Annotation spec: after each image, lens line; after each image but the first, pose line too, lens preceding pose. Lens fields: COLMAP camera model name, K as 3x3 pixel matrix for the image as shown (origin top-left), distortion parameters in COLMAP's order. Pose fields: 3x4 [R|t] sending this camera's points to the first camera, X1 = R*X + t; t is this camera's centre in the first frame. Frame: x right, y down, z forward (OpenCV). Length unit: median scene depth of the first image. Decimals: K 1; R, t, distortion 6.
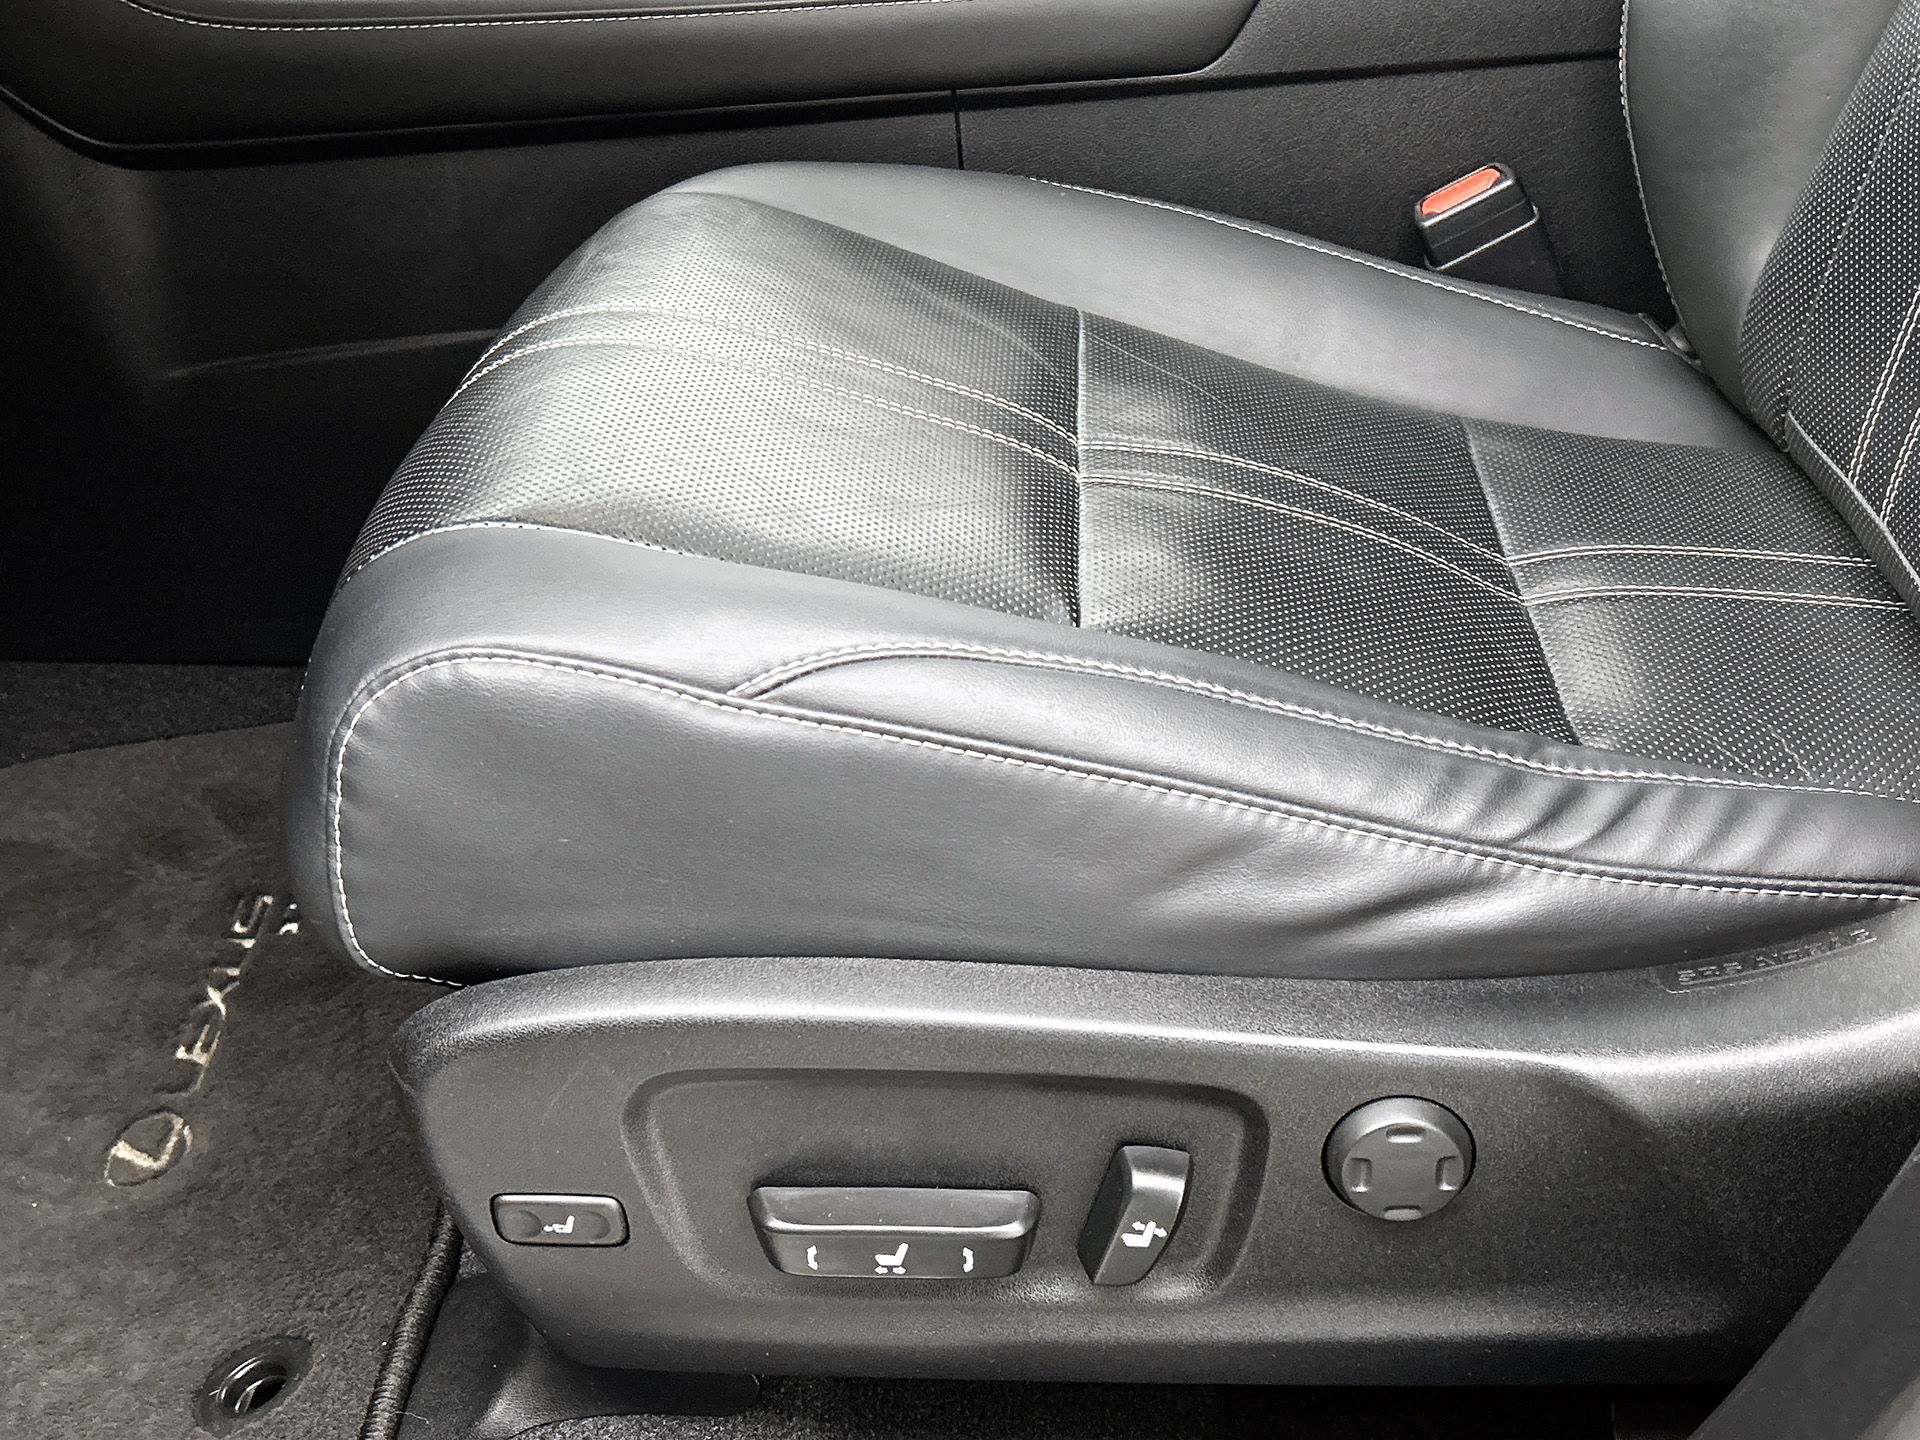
lens RADIAL K [[2133.1, 0, 963.9], [0, 2133.1, 718.3], [0, 0, 1]] dist [0.046830, 0.000000]
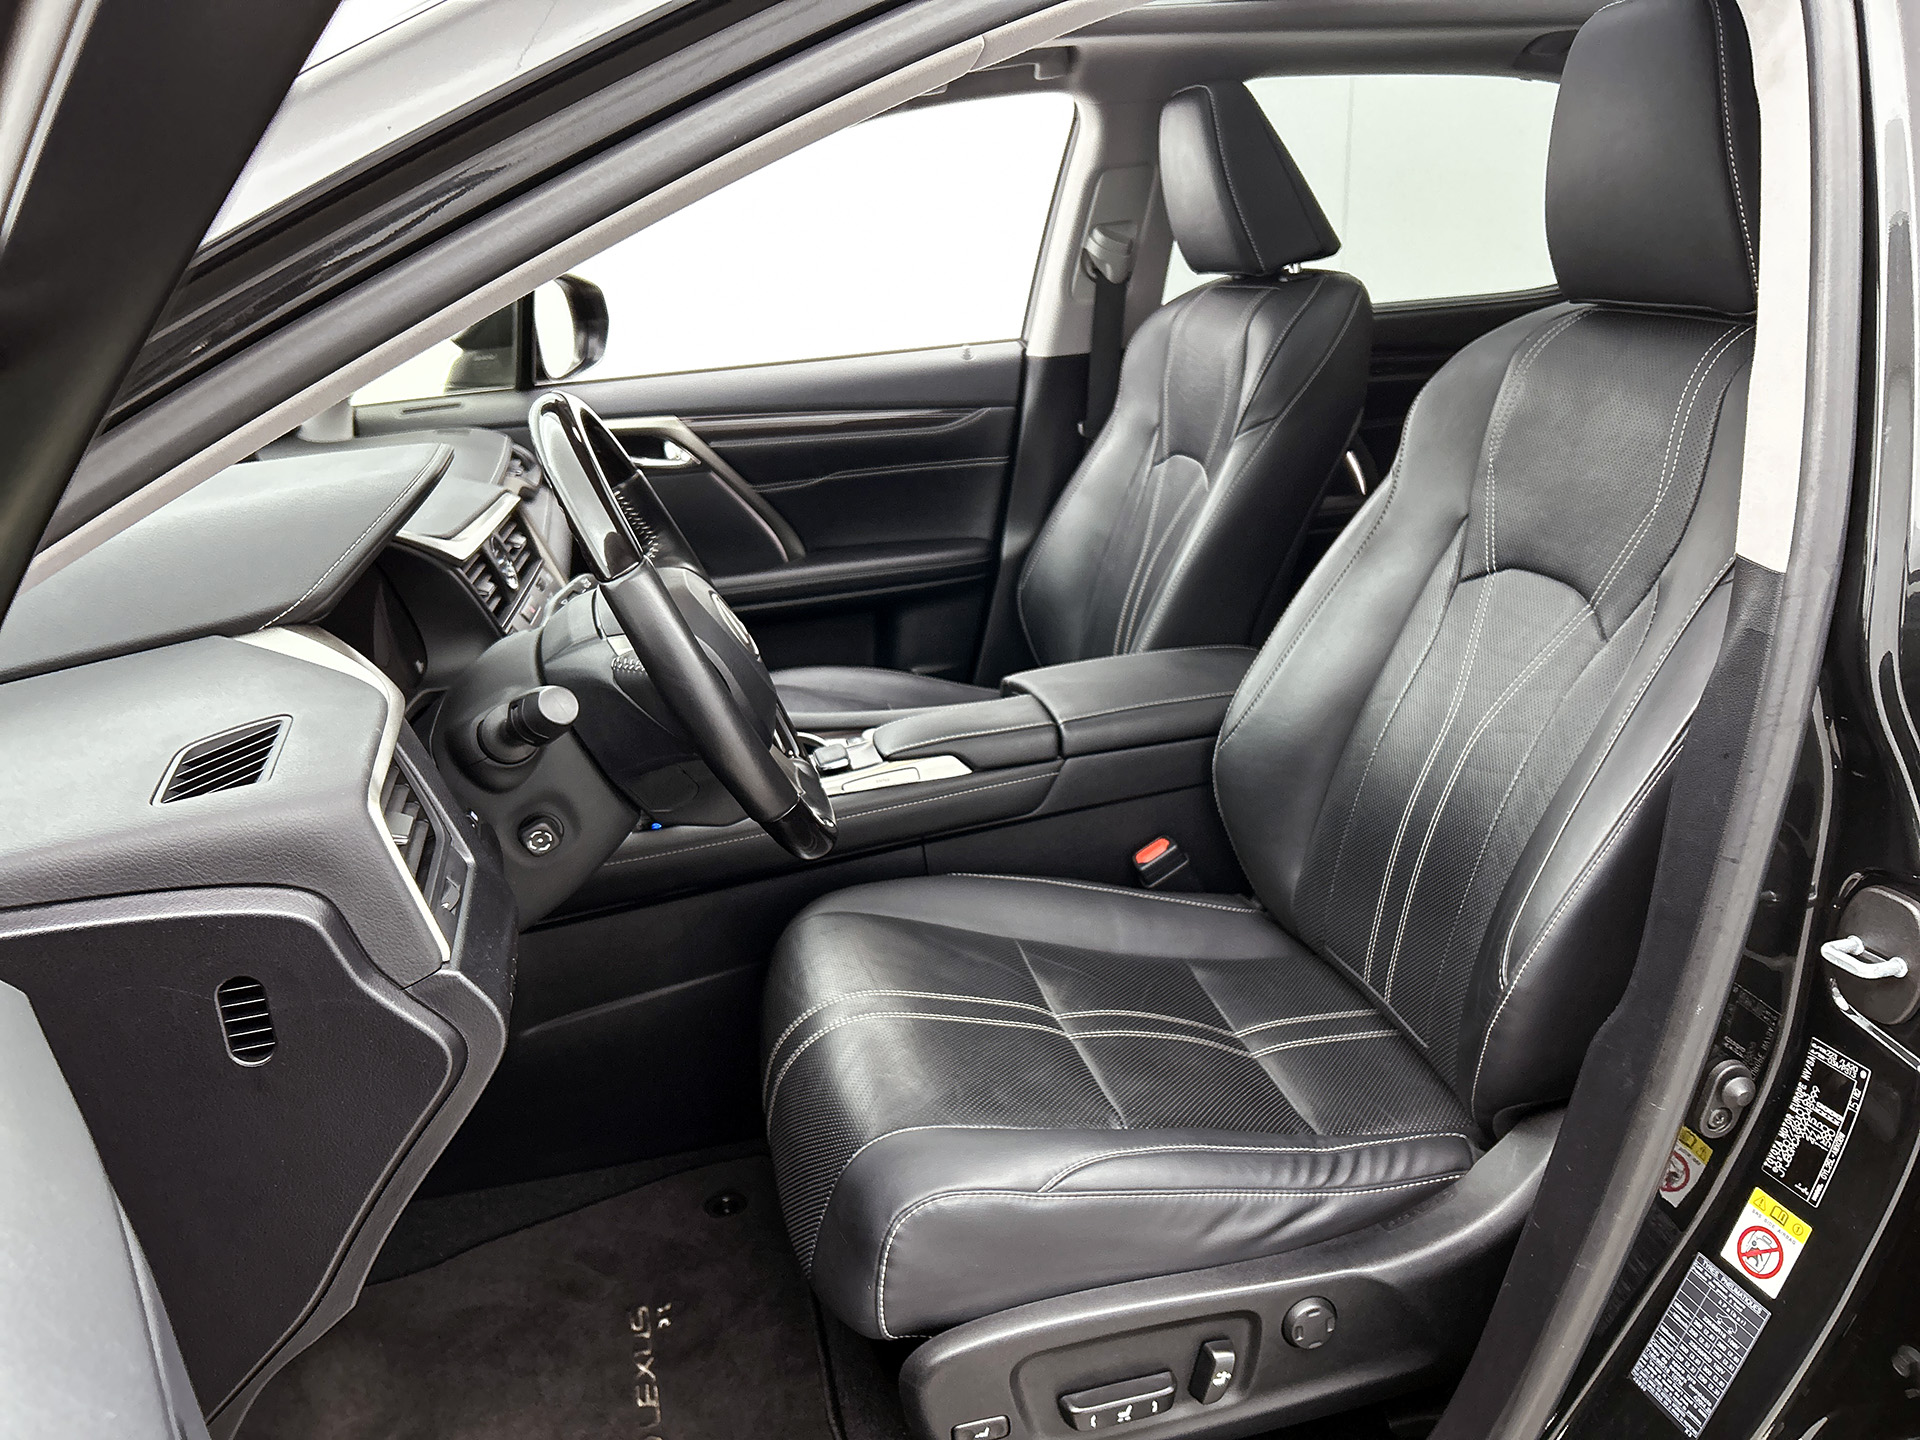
lens RADIAL K [[1440.7, 0, 983.0], [0, 1440.7, 748.8], [0, 0, 1]] dist [0.044845, -0.043422]
pose [[0.958457, -0.126199, 0.255801, -0.510358], [0.169751, 0.973065, -0.155975, -0.248139], [-0.229227, 0.192918, 0.954064, -0.666169]]
